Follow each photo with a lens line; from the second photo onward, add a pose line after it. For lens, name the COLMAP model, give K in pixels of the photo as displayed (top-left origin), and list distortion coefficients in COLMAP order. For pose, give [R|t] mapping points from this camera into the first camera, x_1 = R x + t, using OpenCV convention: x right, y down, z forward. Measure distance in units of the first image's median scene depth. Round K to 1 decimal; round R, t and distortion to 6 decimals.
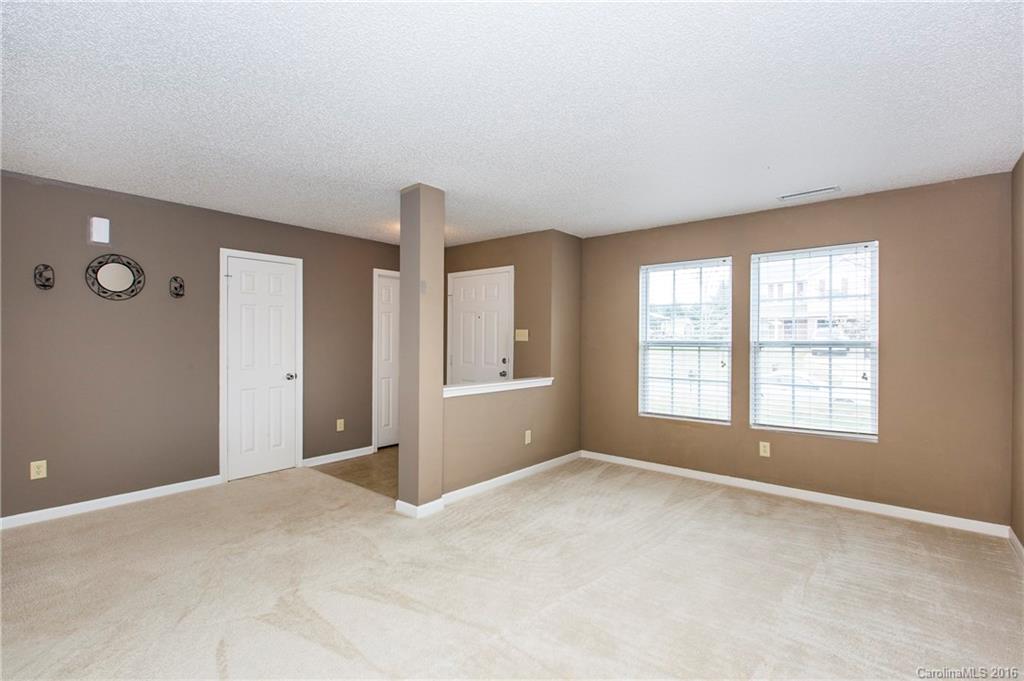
lens RADIAL K [[462.1, 0, 509.4], [0, 462.1, 340.1], [0, 0, 1]] dist [0.003071, -0.001497]
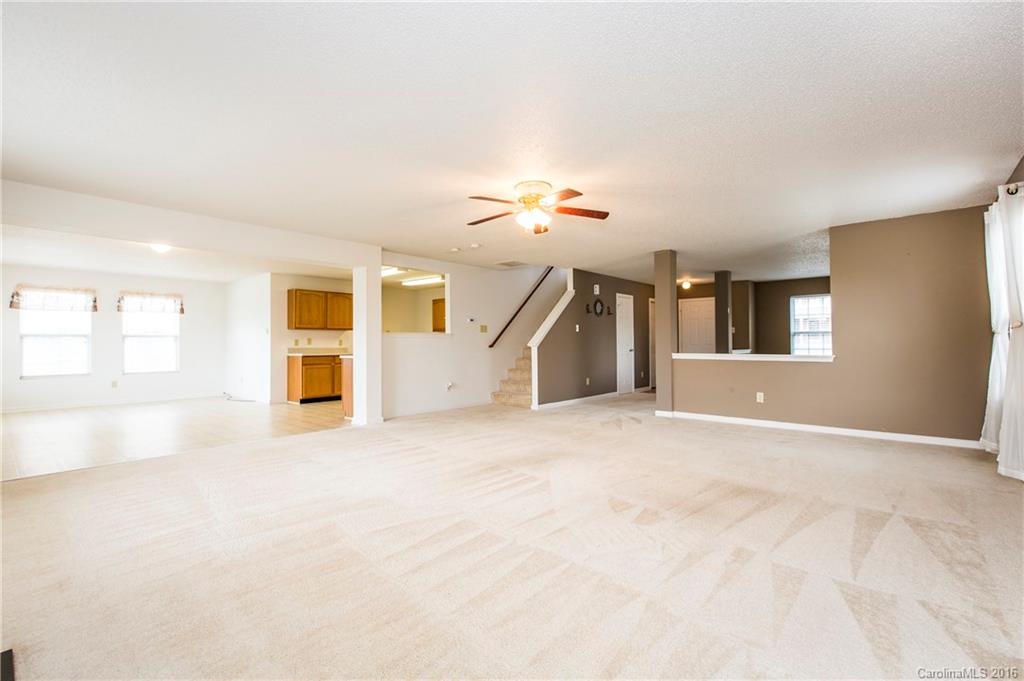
lens RADIAL K [[462.1, 0, 514.4], [0, 462.1, 337.1], [0, 0, 1]] dist [0.003071, -0.001497]
pose [[0.999914, -0.011989, -0.005333, -0.997753], [0.011962, 0.999916, -0.005059, 0.023836], [0.005393, 0.004995, 0.999973, -1.167040]]
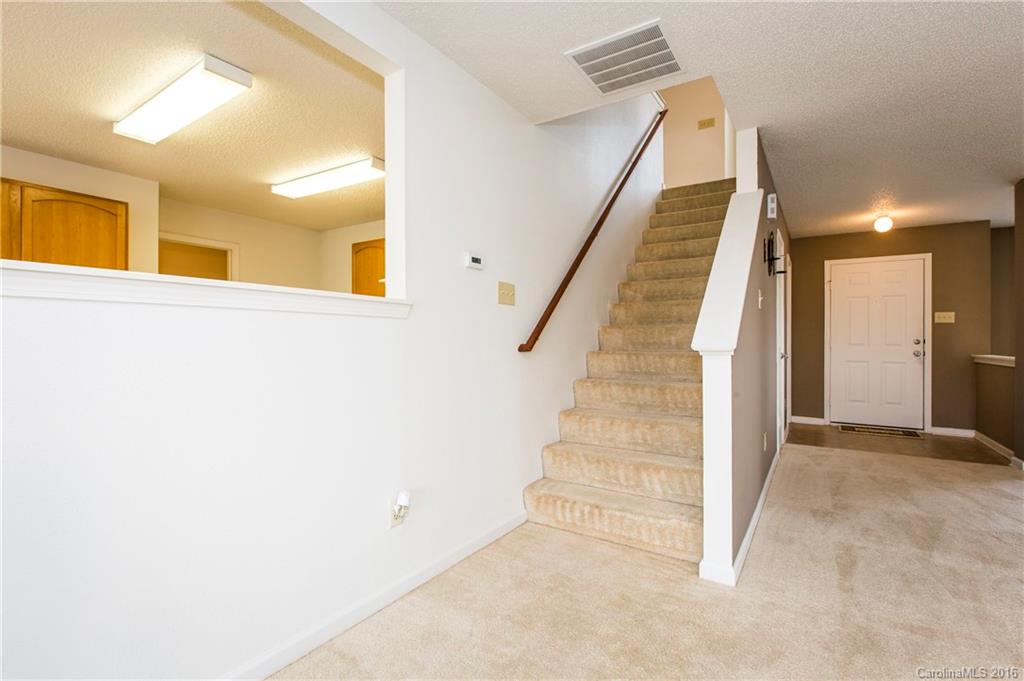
lens RADIAL K [[462.1, 0, 510.9], [0, 462.1, 337.5], [0, 0, 1]] dist [0.003071, -0.001497]
pose [[0.991887, -0.001999, 0.127106, -1.195388], [0.002041, 0.999998, -0.000200, 0.035767], [-0.127105, 0.000458, 0.991889, 0.061492]]
